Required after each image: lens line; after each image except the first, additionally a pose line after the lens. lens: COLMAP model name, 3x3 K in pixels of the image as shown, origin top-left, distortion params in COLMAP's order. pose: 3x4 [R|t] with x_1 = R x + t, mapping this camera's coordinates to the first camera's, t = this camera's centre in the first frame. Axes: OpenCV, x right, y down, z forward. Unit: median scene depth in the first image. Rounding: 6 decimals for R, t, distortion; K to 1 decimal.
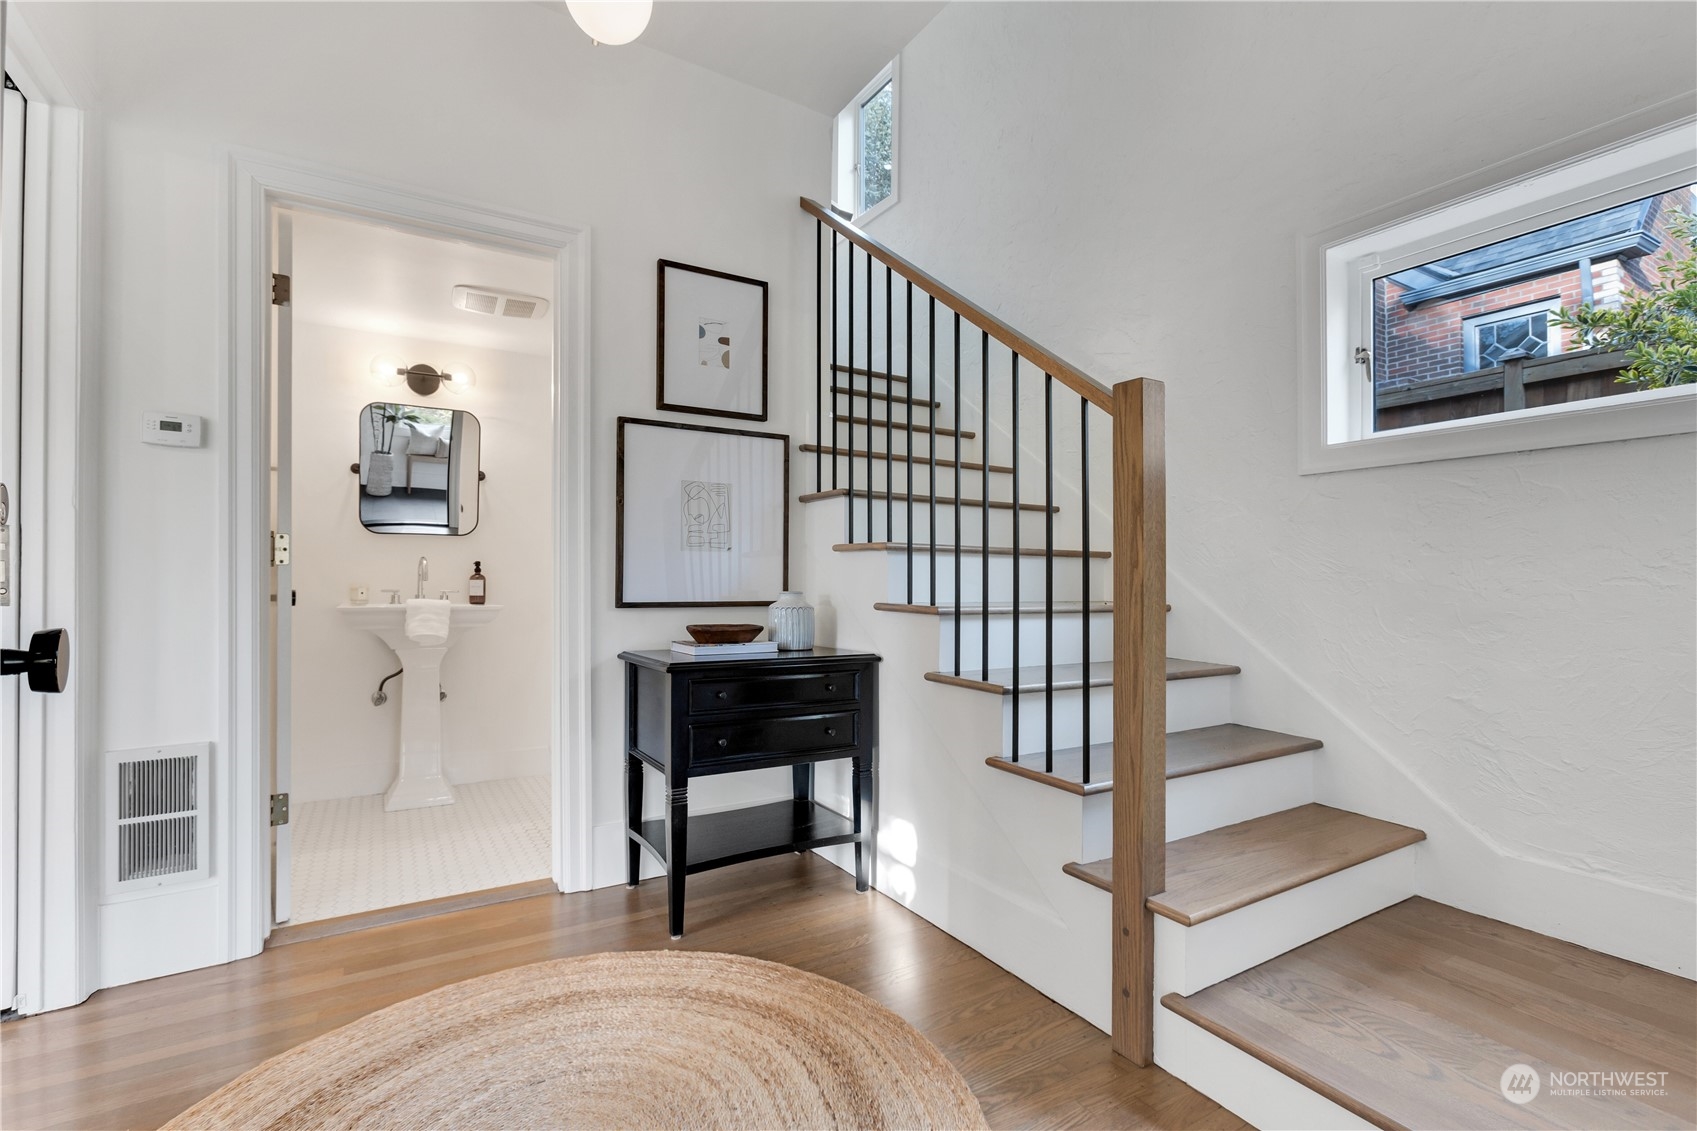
lens RADIAL K [[777.2, 0, 840.4], [0, 777.2, 583.7], [0, 0, 1]] dist [-0.004279, 0.000139]
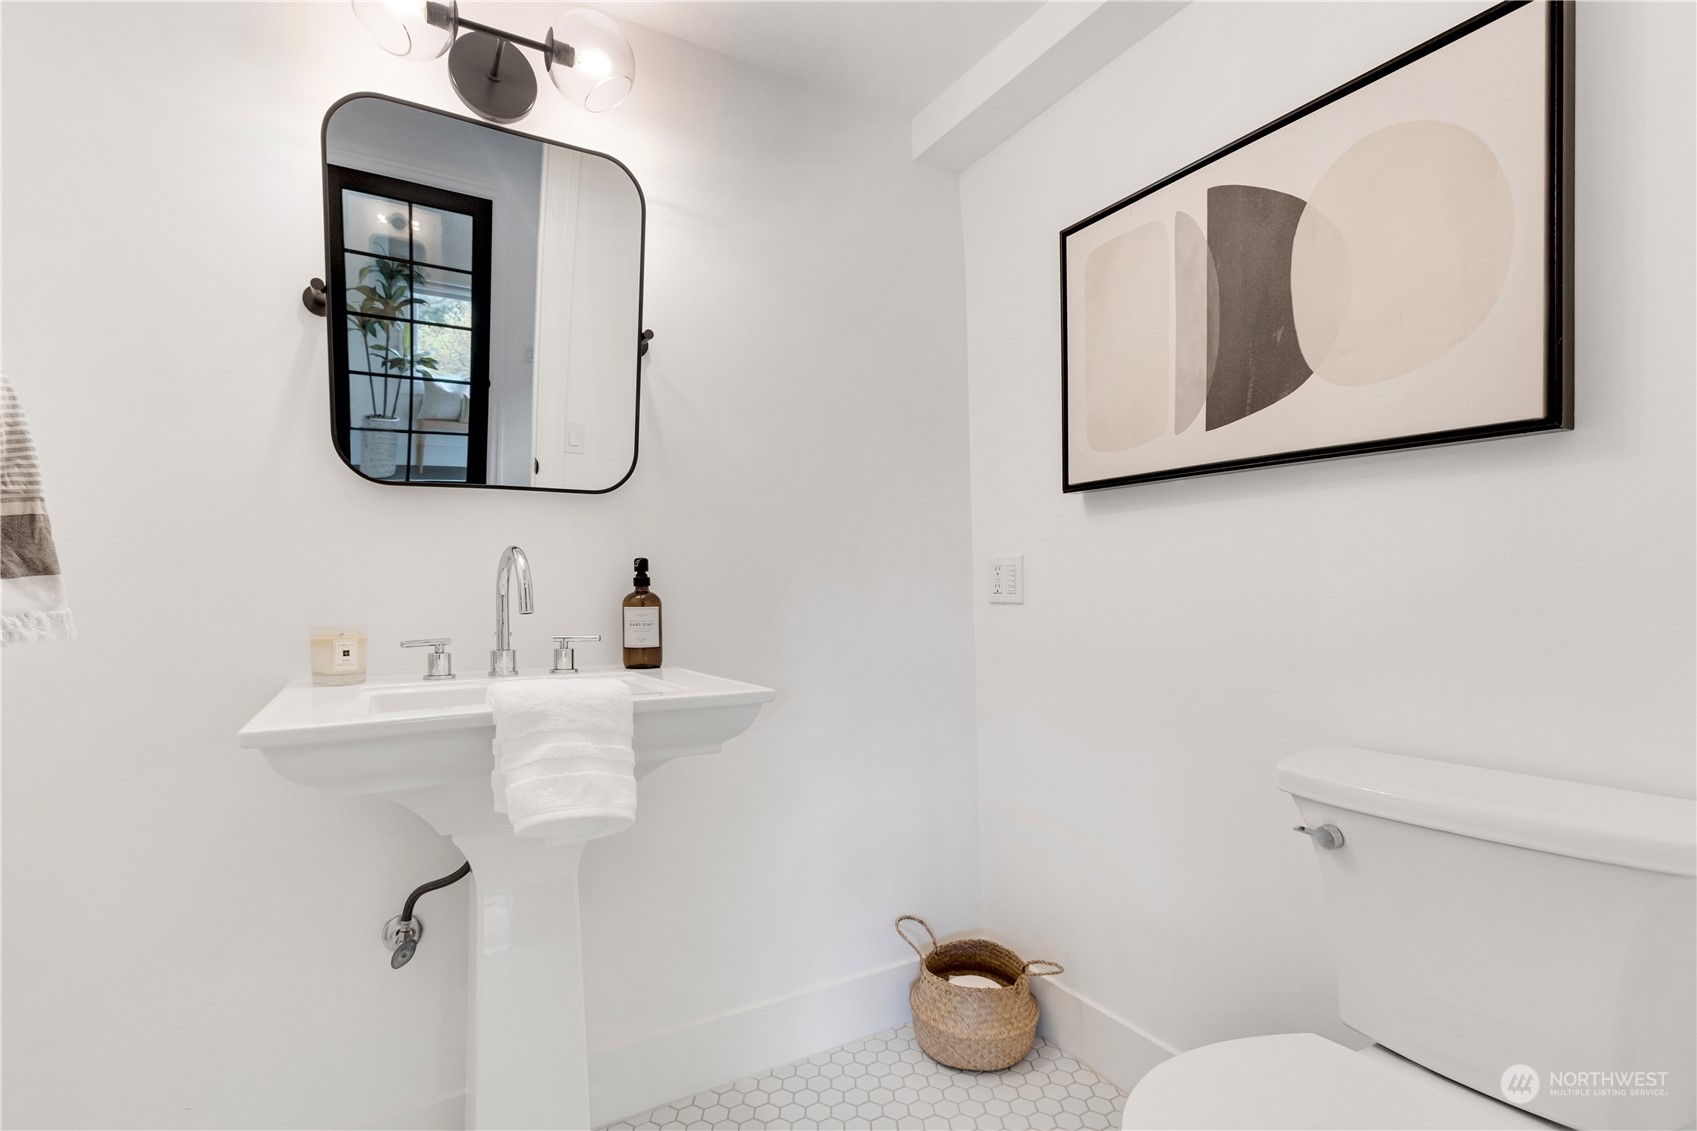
lens RADIAL K [[777.2, 0, 840.4], [0, 777.2, 583.7], [0, 0, 1]] dist [-0.004279, 0.000139]
pose [[0.999815, -0.019231, 0.000055, -0.367671], [0.019231, 0.999813, -0.001779, -0.013891], [-0.000020, 0.001780, 0.999998, 0.607229]]
